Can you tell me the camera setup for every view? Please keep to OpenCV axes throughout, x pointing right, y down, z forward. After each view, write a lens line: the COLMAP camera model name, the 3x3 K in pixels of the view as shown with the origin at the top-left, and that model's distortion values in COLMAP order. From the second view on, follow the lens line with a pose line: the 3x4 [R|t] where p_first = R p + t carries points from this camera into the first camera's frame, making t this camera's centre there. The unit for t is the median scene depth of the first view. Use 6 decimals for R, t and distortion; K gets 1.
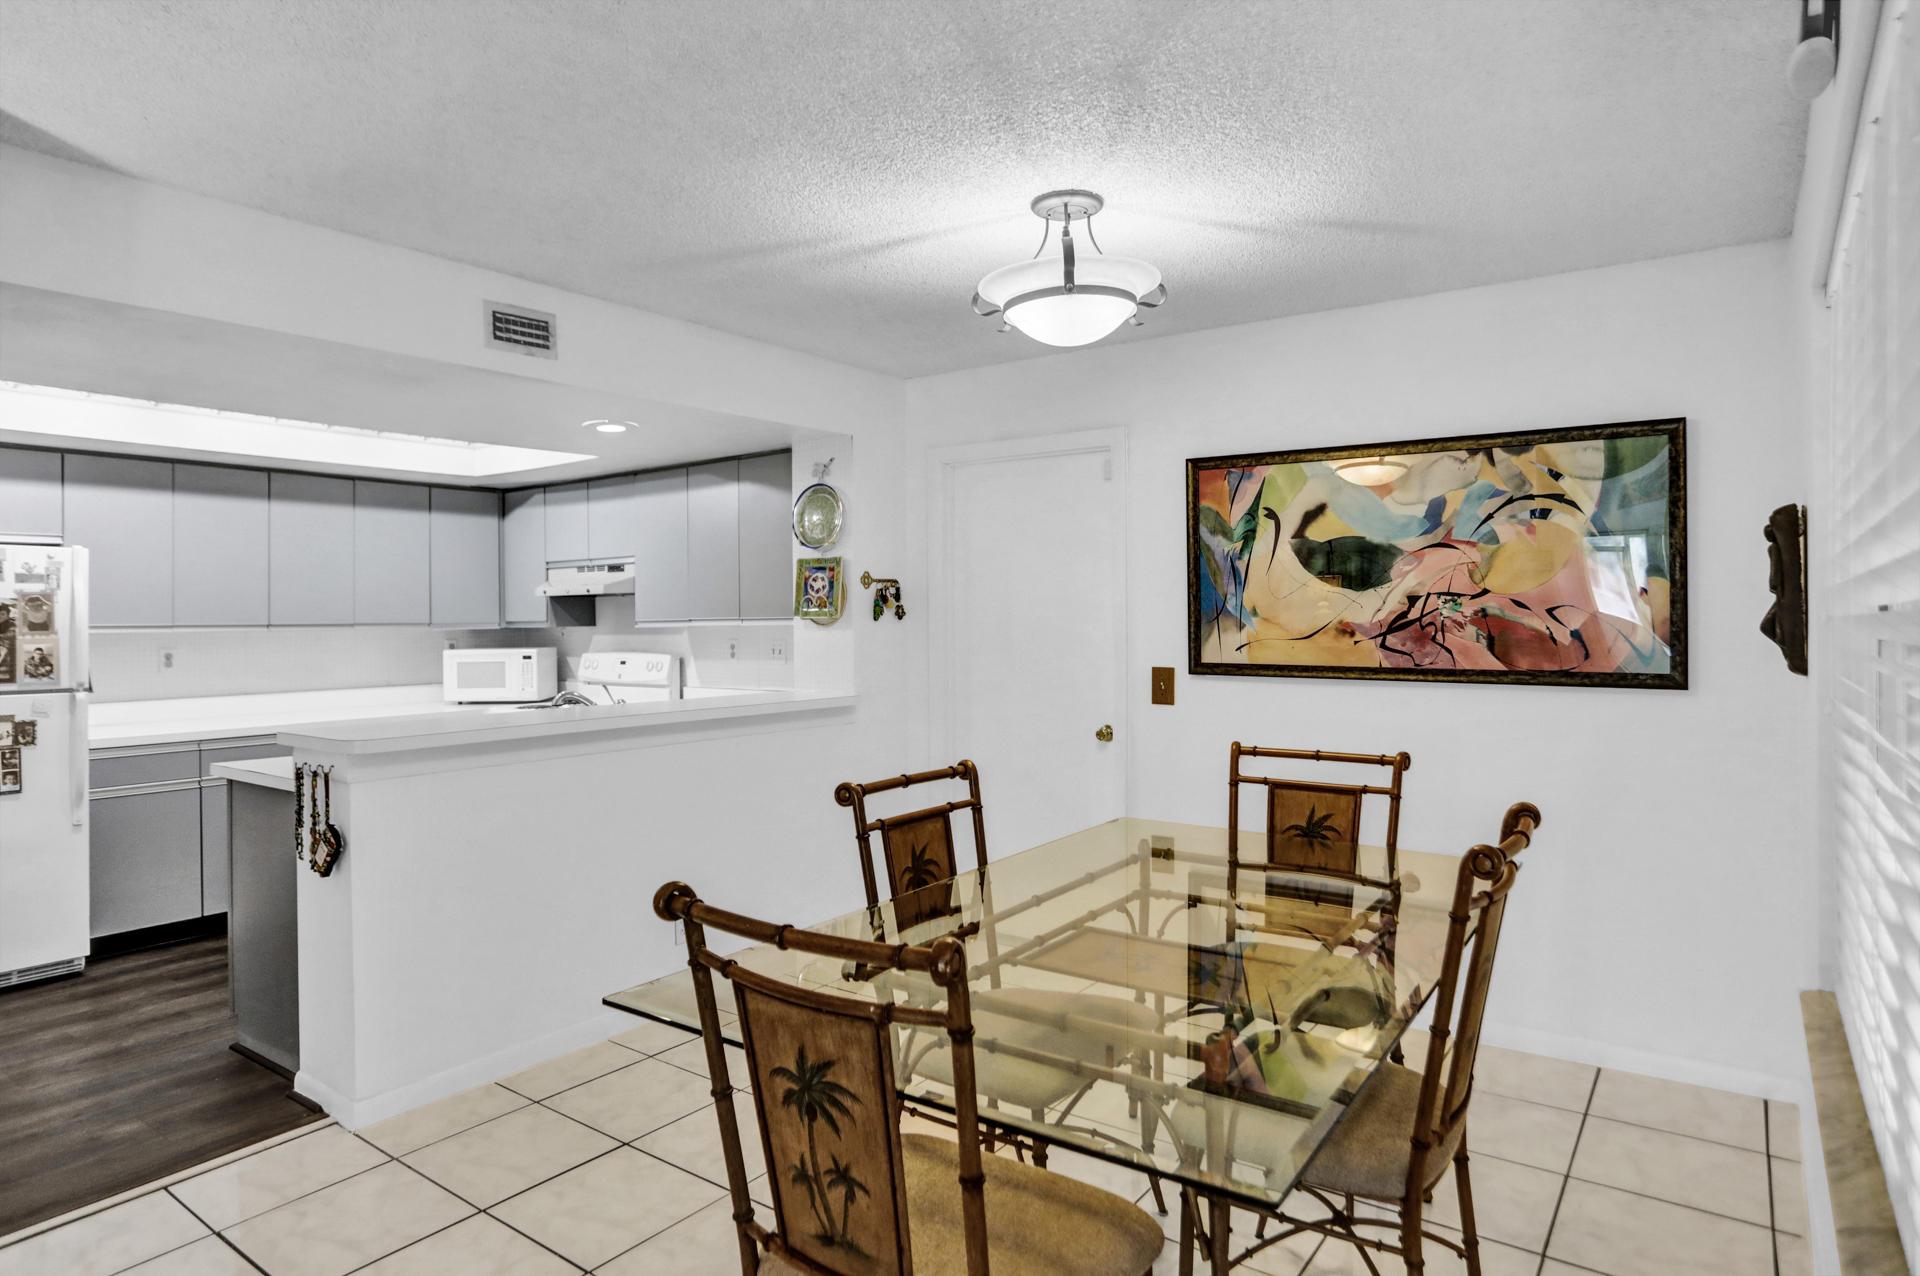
lens RADIAL K [[1093.6, 0, 943.3], [0, 1093.6, 612.9], [0, 0, 1]] dist [-0.071083, 0.042362]
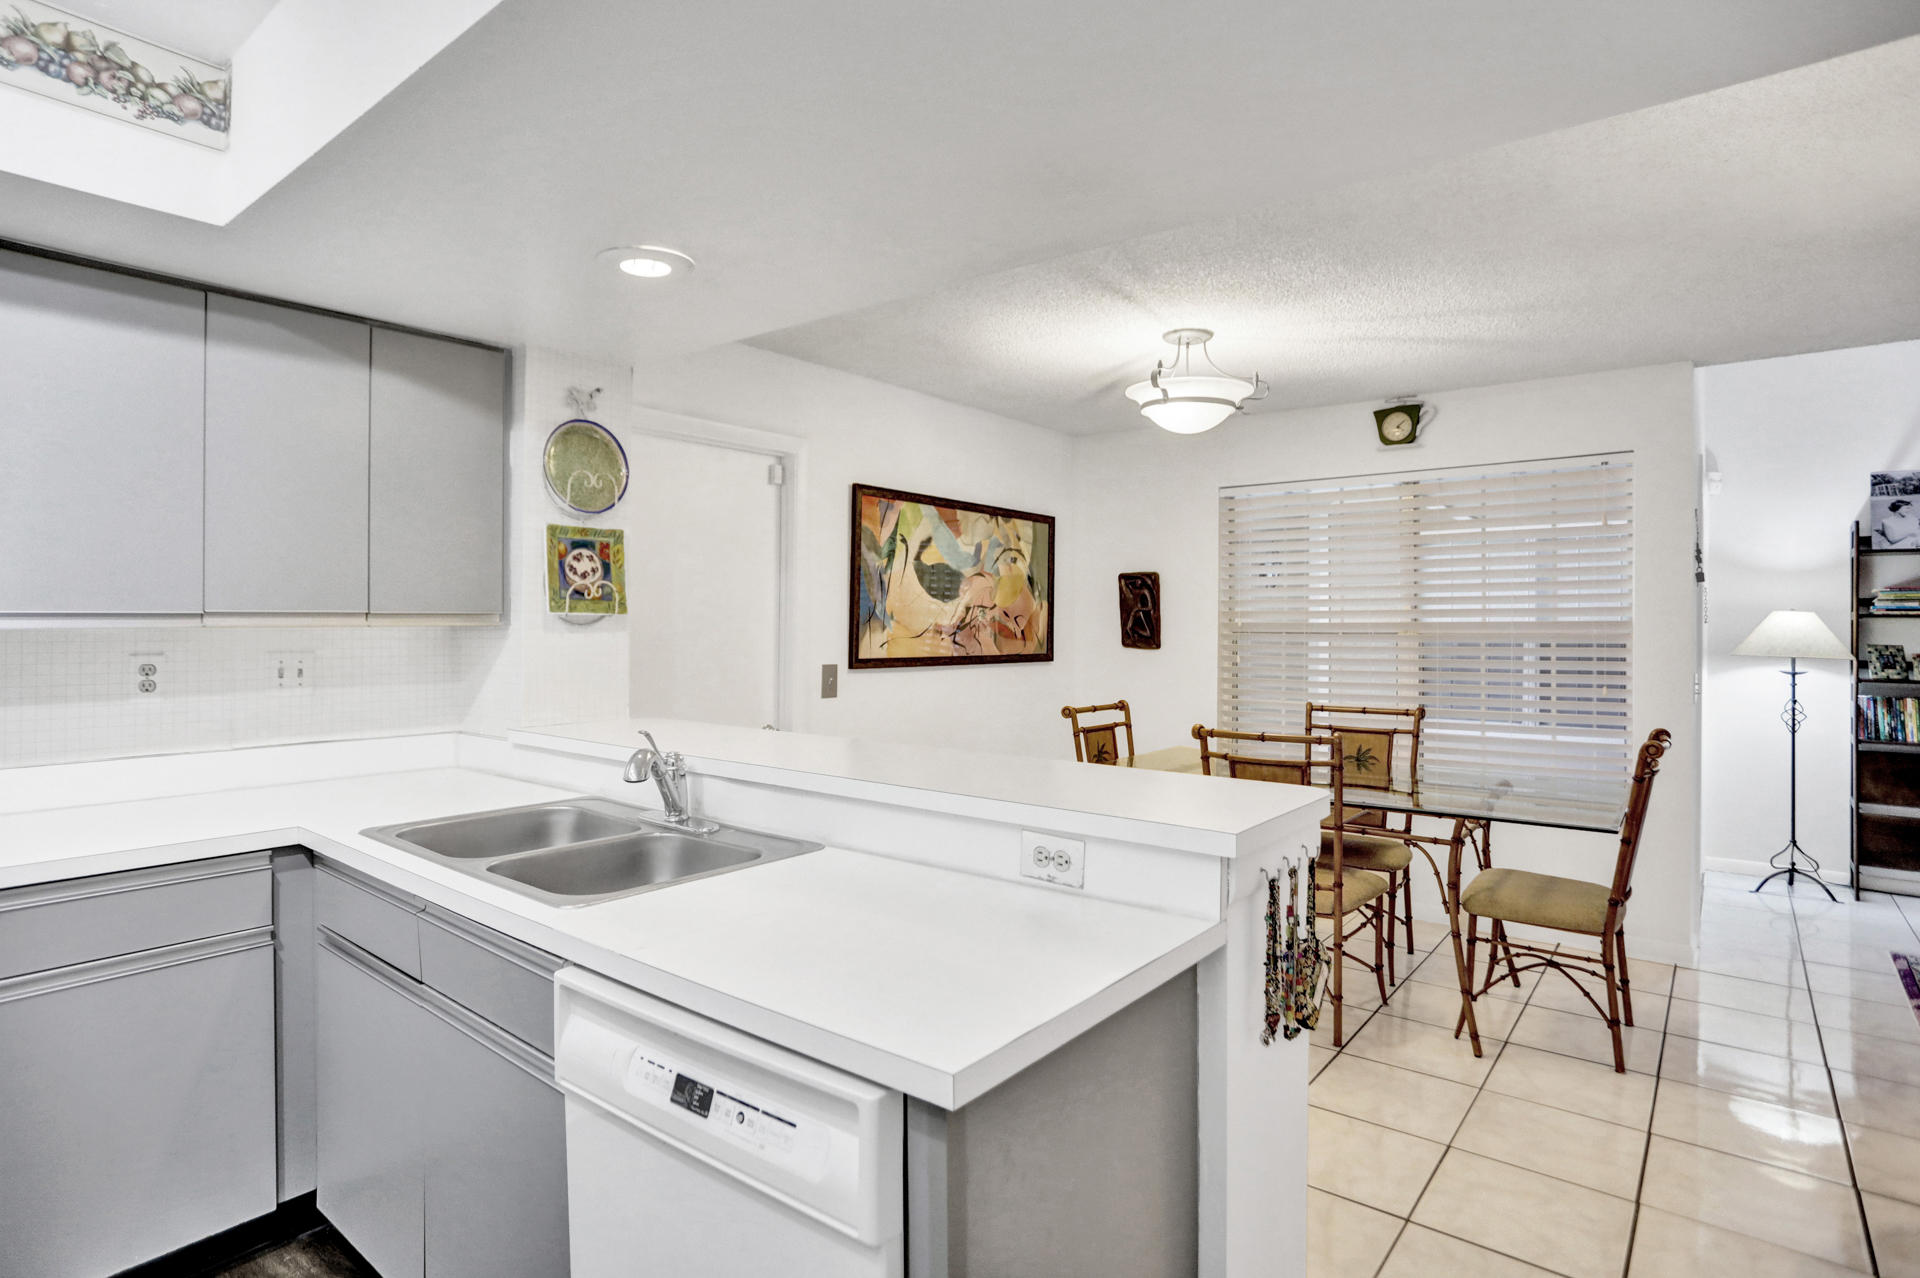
lens RADIAL K [[1015.0, 0, 952.4], [0, 1015.0, 614.4], [0, 0, 1]] dist [-0.068552, 0.035129]
pose [[0.035001, 0.014301, 0.999285, -0.870056], [-0.010178, 0.999851, -0.013952, 0.012764], [-0.999335, -0.009683, 0.035141, 0.884065]]
